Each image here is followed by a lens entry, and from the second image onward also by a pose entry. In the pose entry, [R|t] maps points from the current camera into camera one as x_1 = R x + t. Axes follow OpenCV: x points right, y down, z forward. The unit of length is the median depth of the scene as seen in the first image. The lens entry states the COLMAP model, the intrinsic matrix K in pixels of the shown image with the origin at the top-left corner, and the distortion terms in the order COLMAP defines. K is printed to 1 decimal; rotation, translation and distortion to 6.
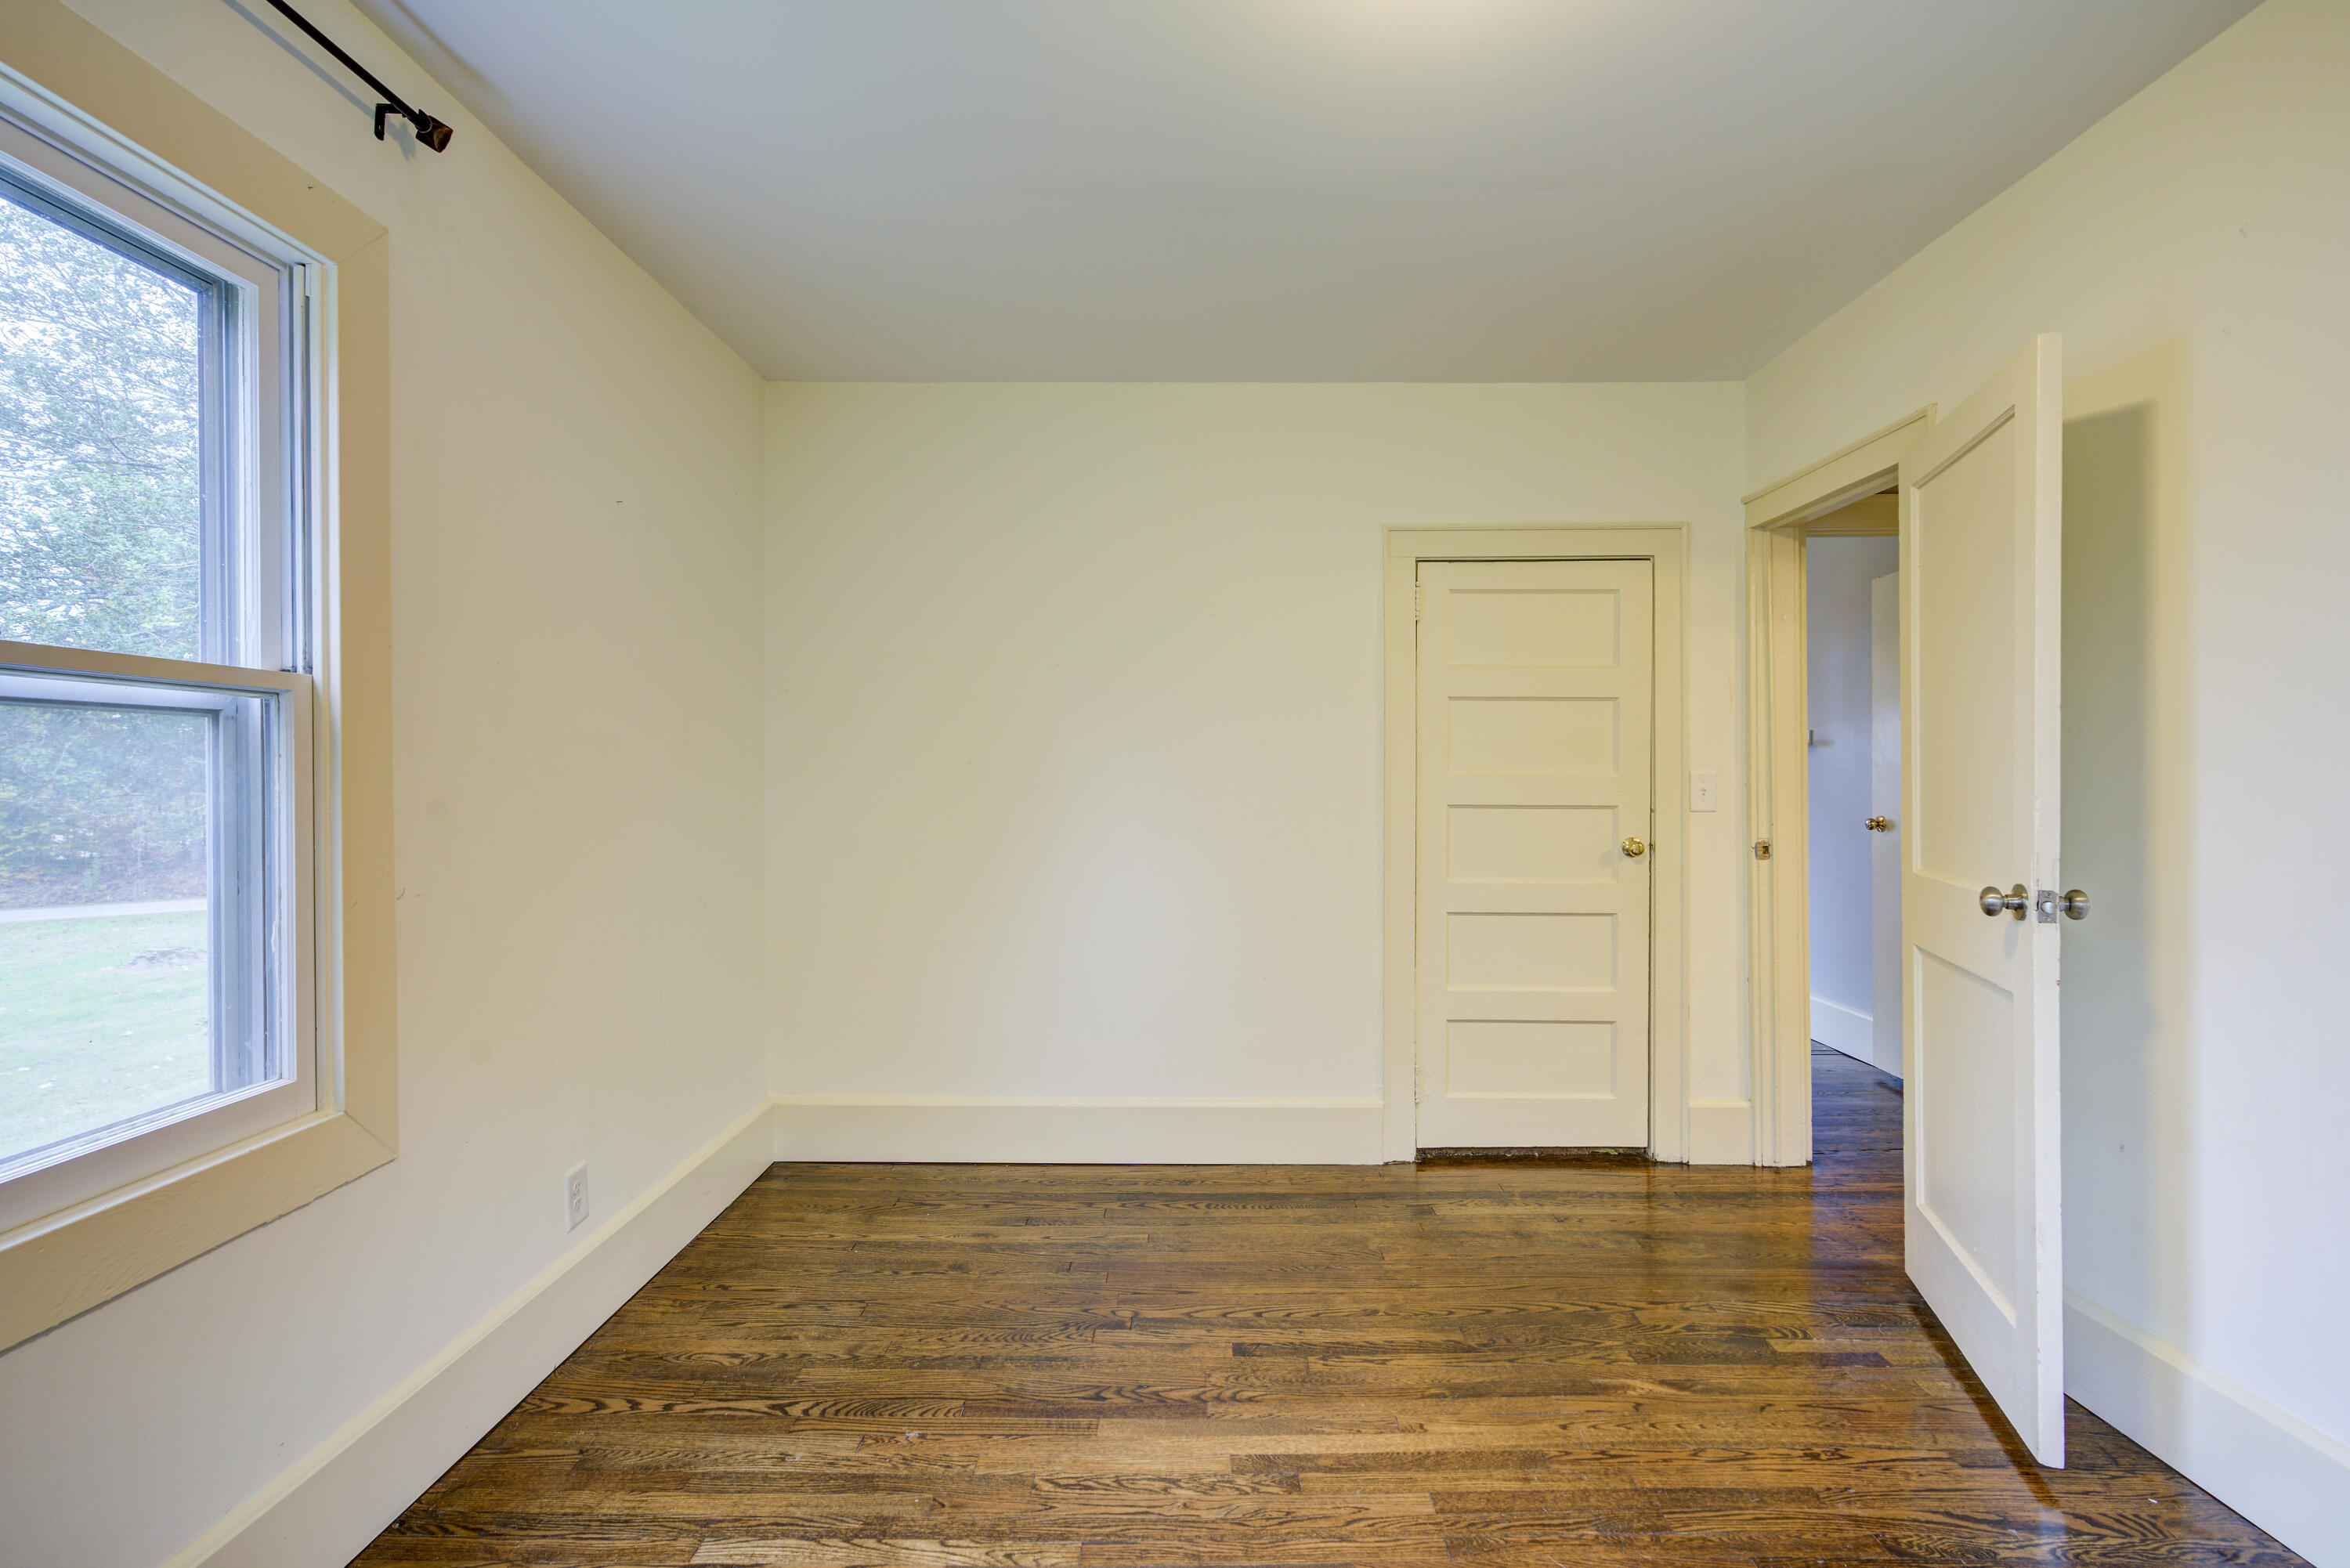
lens RADIAL K [[1093.6, 0, 1179.4], [0, 1093.6, 777.6], [0, 0, 1]] dist [-0.001385, 0.000981]
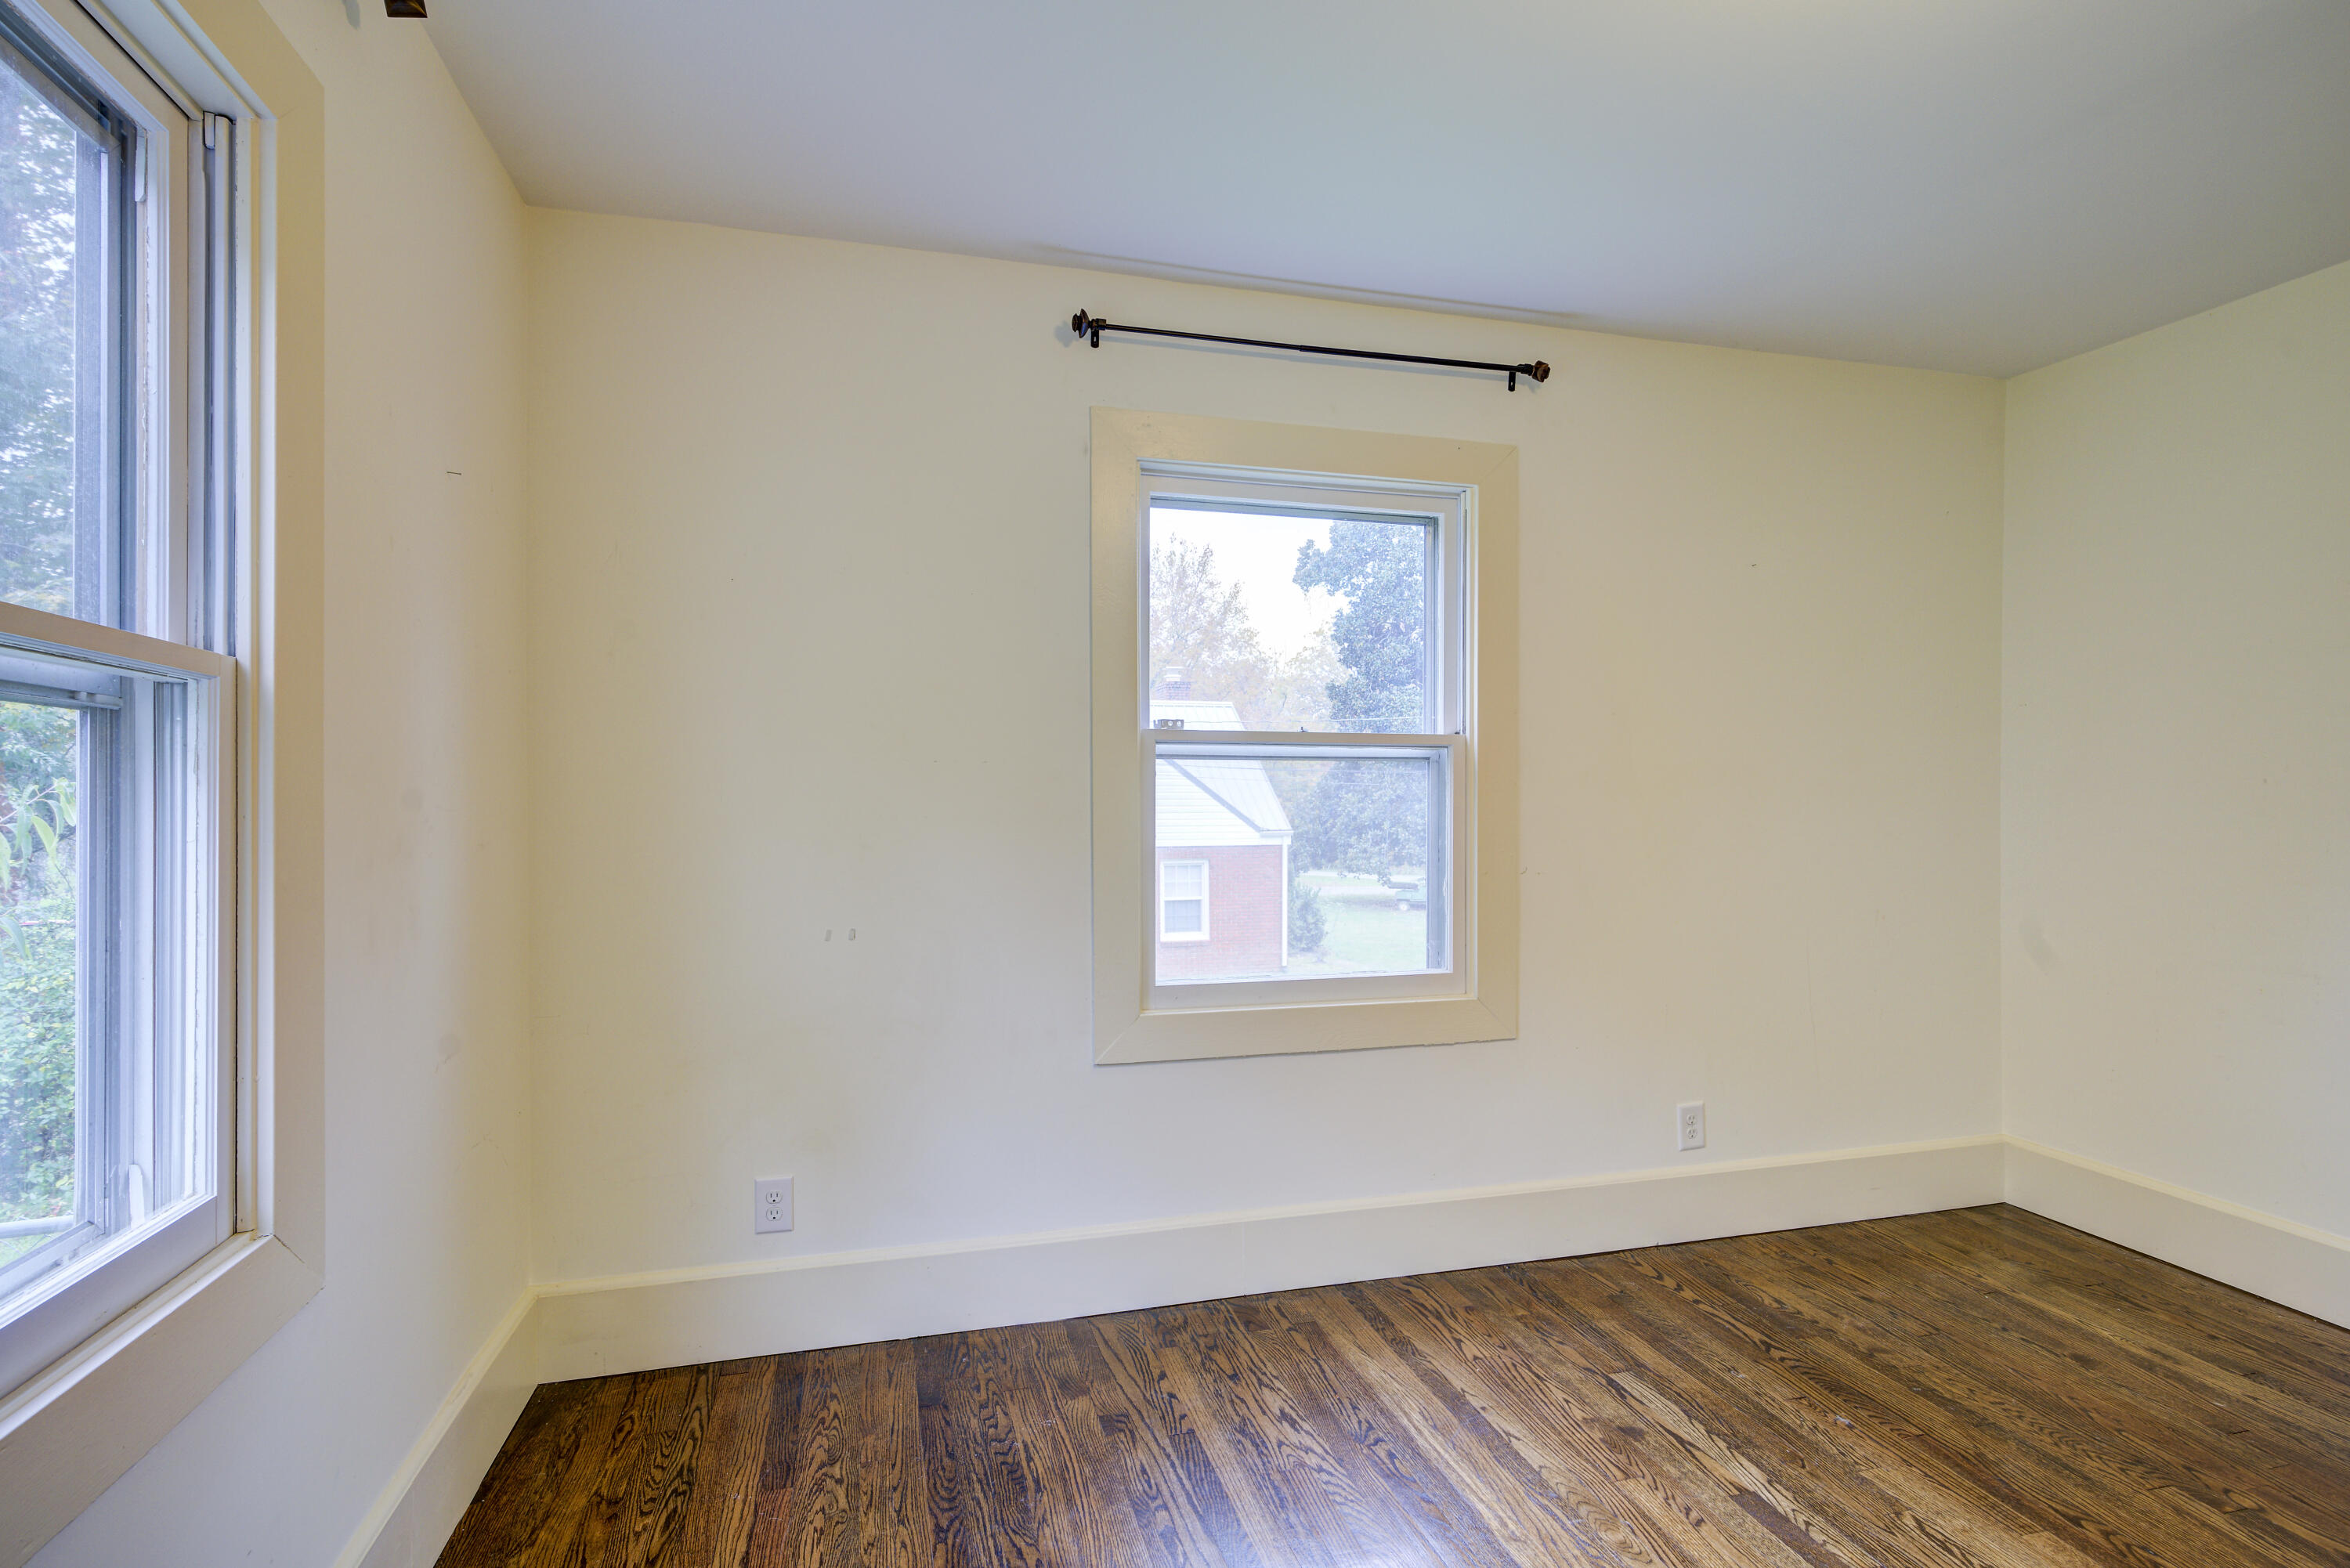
lens RADIAL K [[1093.6, 0, 1177.6], [0, 1093.6, 789.2], [0, 0, 1]] dist [-0.001385, 0.000981]
pose [[0.277739, 0.000265, -0.960657, 0.542108], [-0.001736, 0.999998, -0.000226, -0.006652], [0.960655, 0.001731, 0.277739, 0.080703]]
